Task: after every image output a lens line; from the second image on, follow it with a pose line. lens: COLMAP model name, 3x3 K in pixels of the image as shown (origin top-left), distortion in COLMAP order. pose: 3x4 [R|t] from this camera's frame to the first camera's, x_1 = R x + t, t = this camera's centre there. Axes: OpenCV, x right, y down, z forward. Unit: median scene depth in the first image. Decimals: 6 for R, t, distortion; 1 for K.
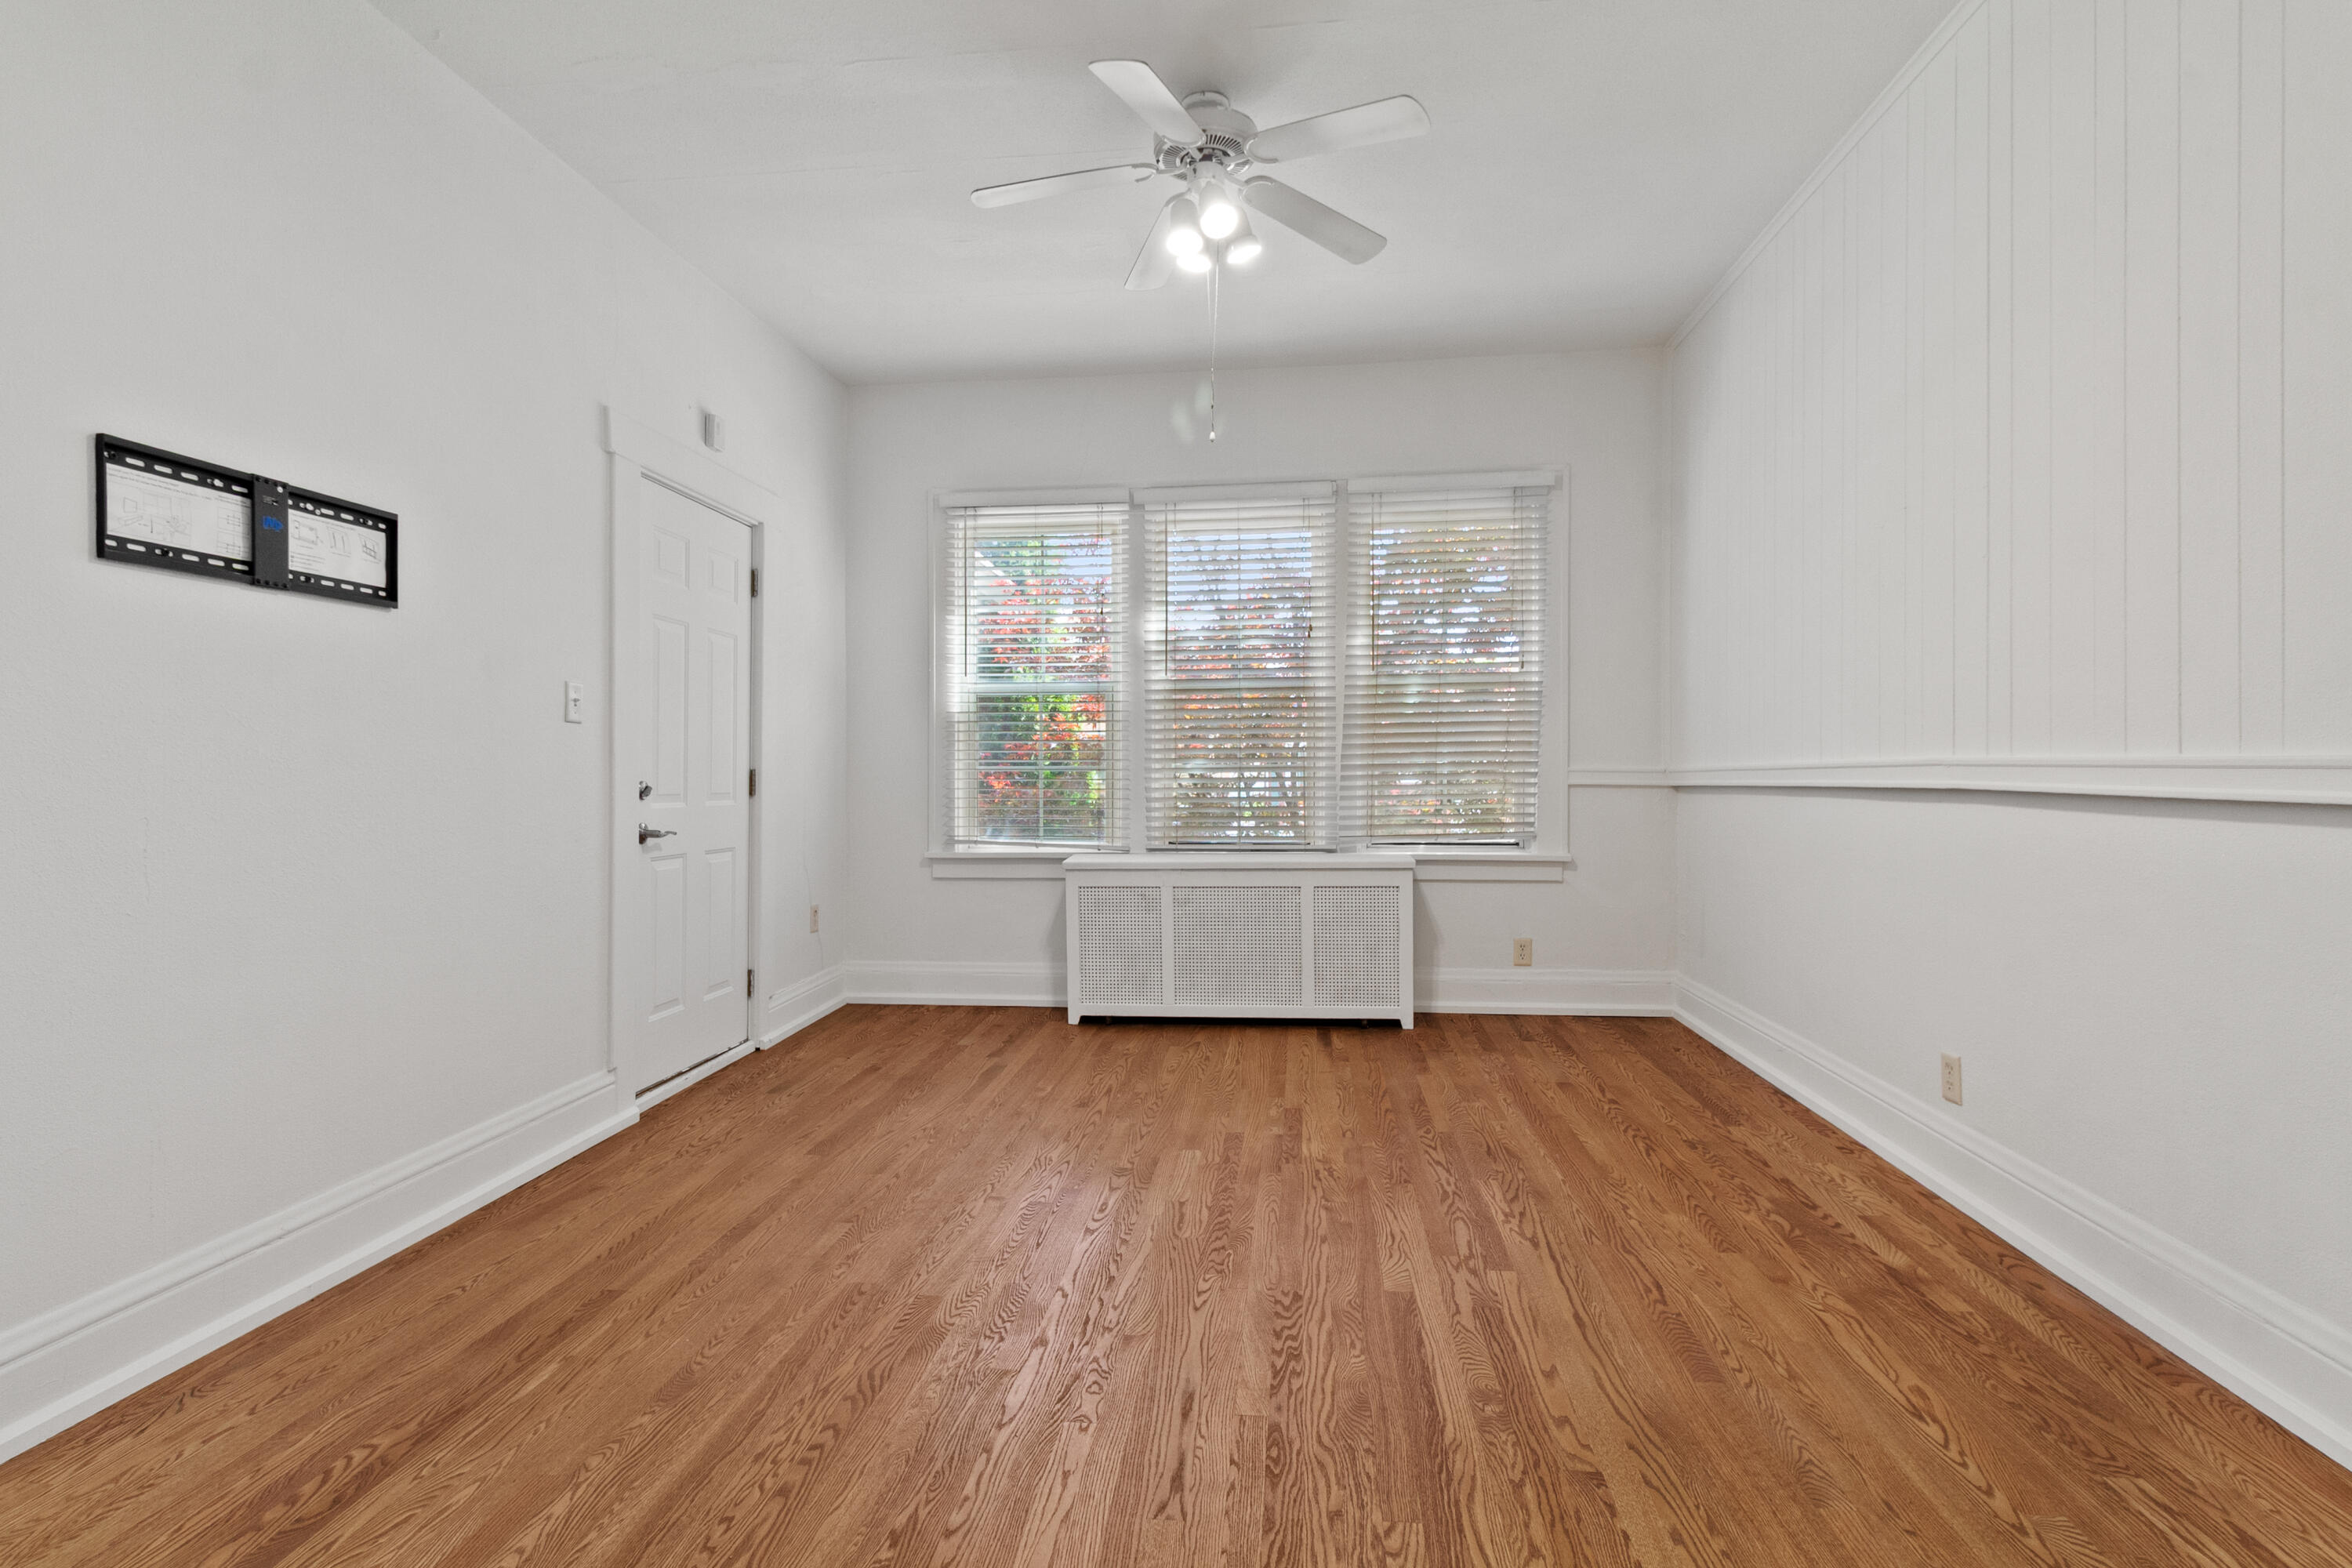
lens RADIAL K [[1121.7, 0, 1168.9], [0, 1121.7, 775.0], [0, 0, 1]] dist [0.003108, -0.001114]
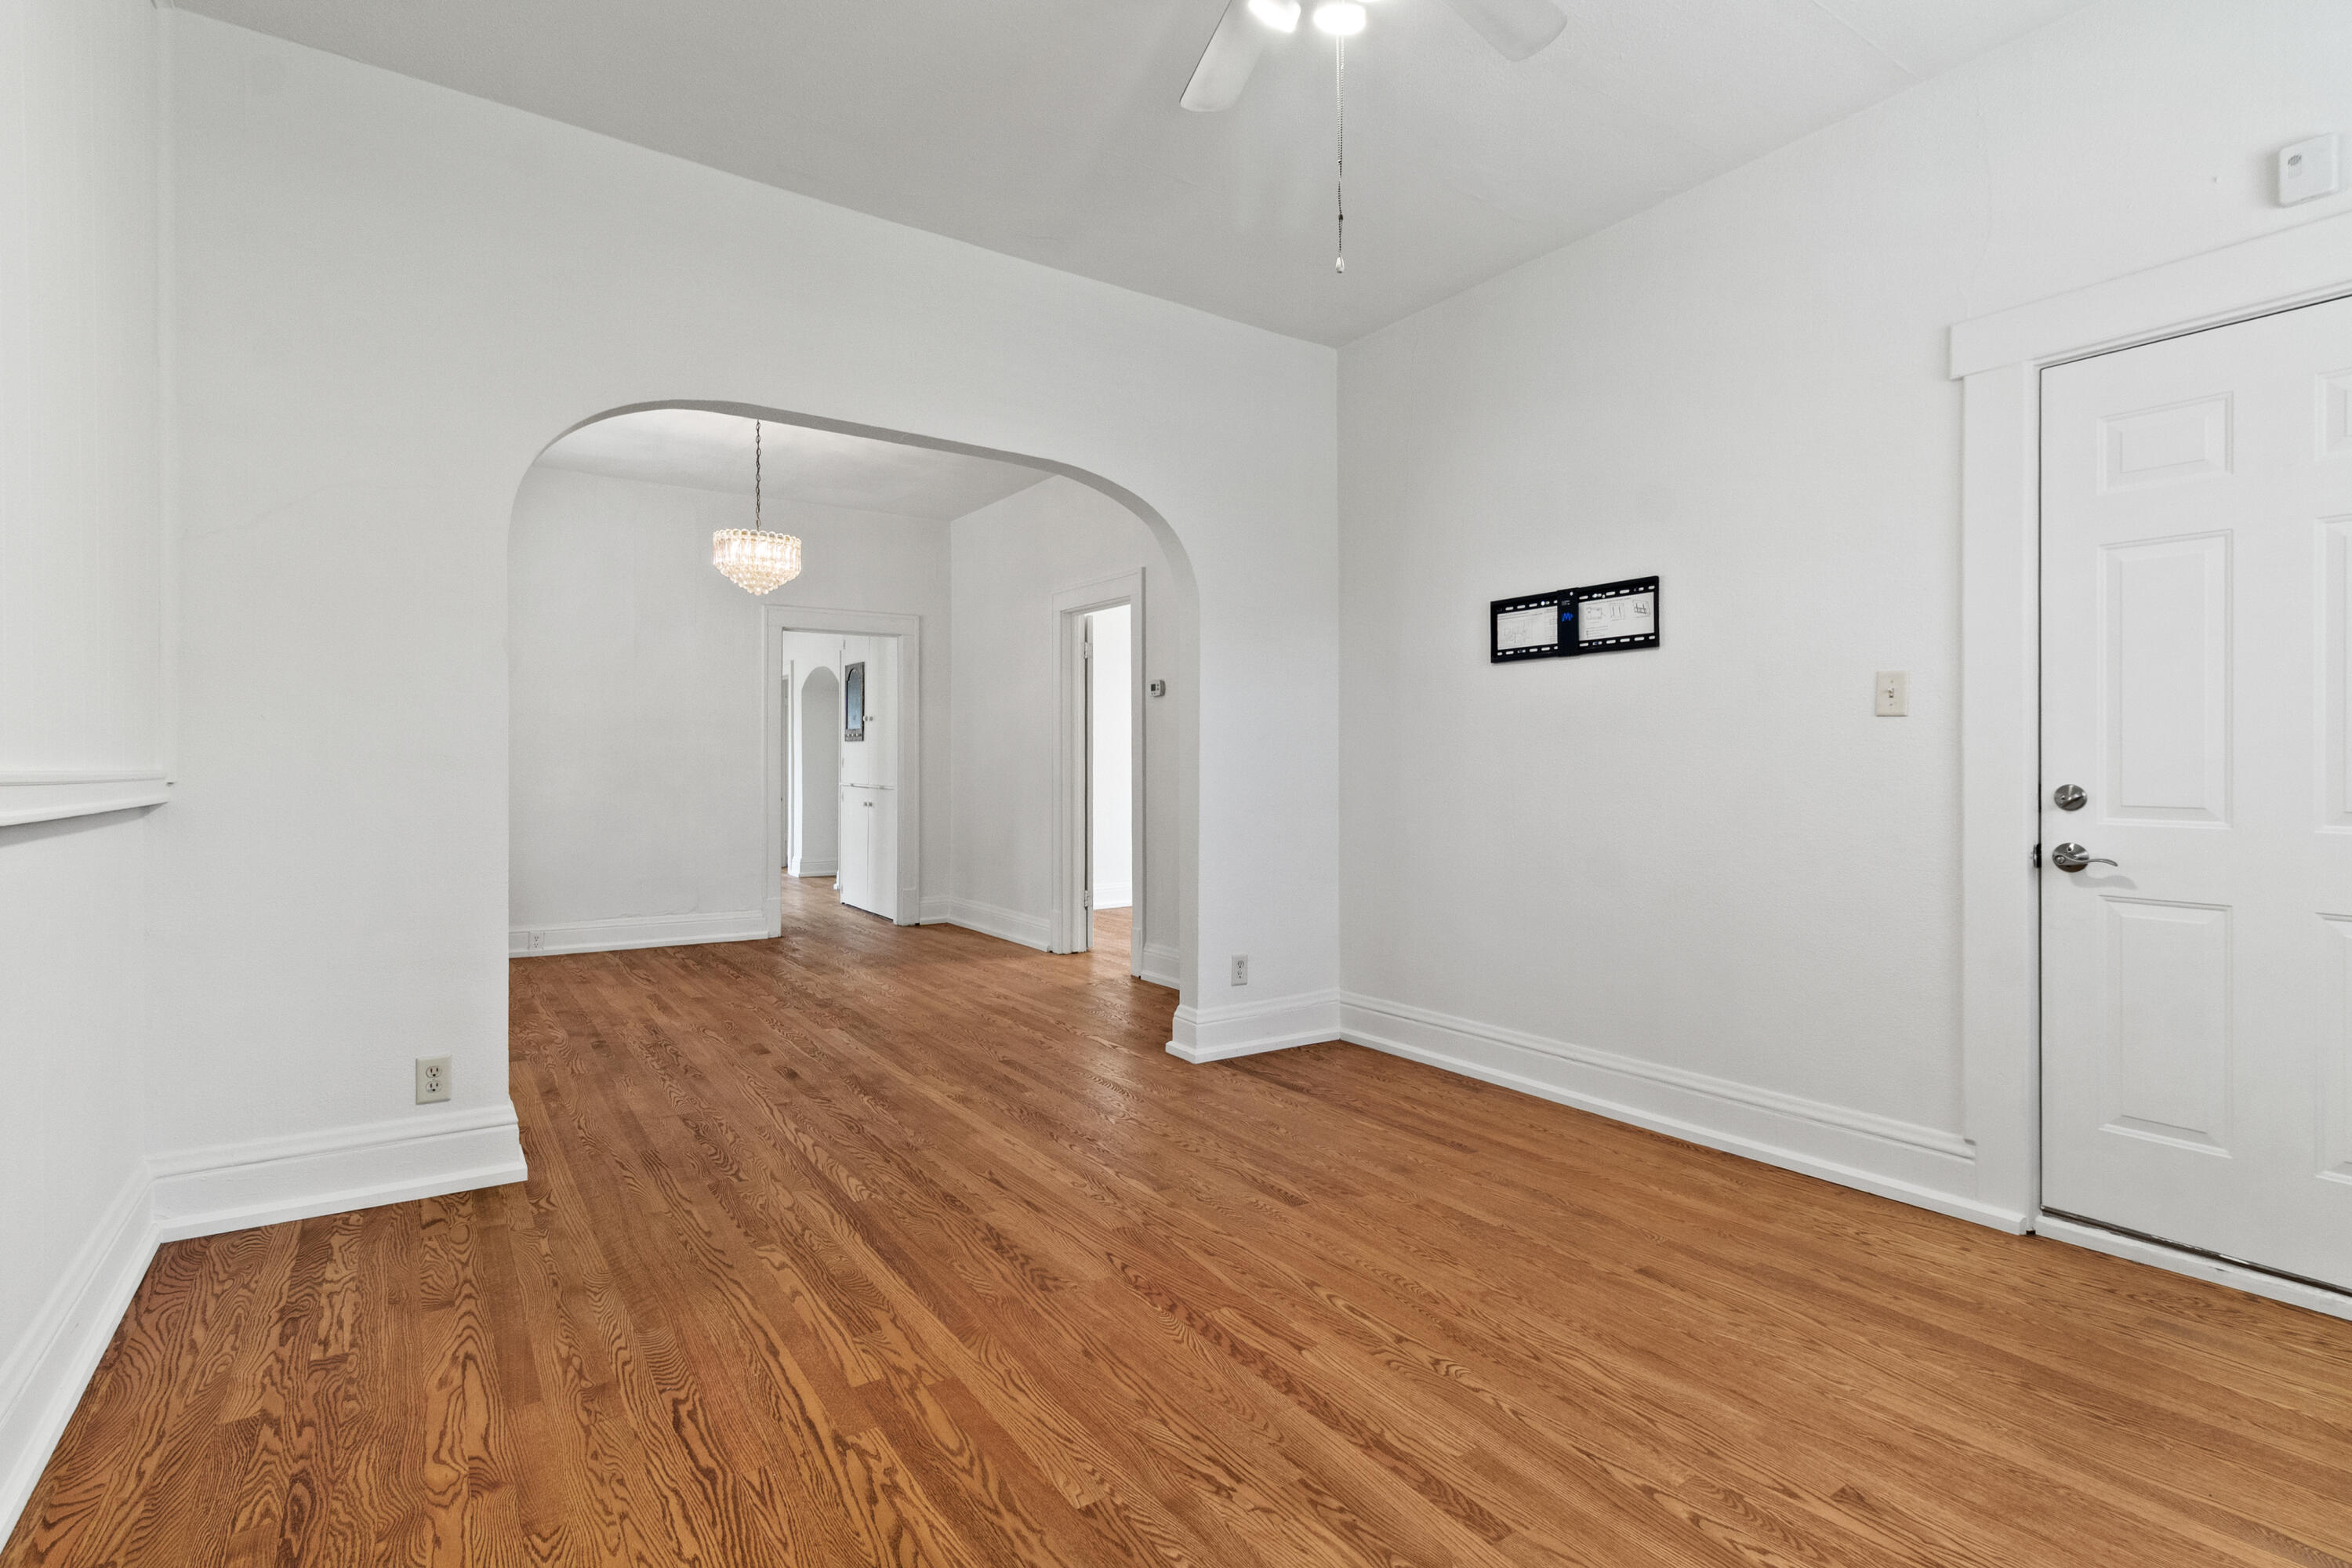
lens RADIAL K [[1121.7, 0, 1169.7], [0, 1121.7, 769.7], [0, 0, 1]] dist [0.003108, -0.001114]
pose [[-0.755459, 0.008517, -0.655140, 0.656893], [0.002285, 0.999944, 0.010365, -0.019409], [0.655192, 0.006333, -0.755436, 1.741135]]
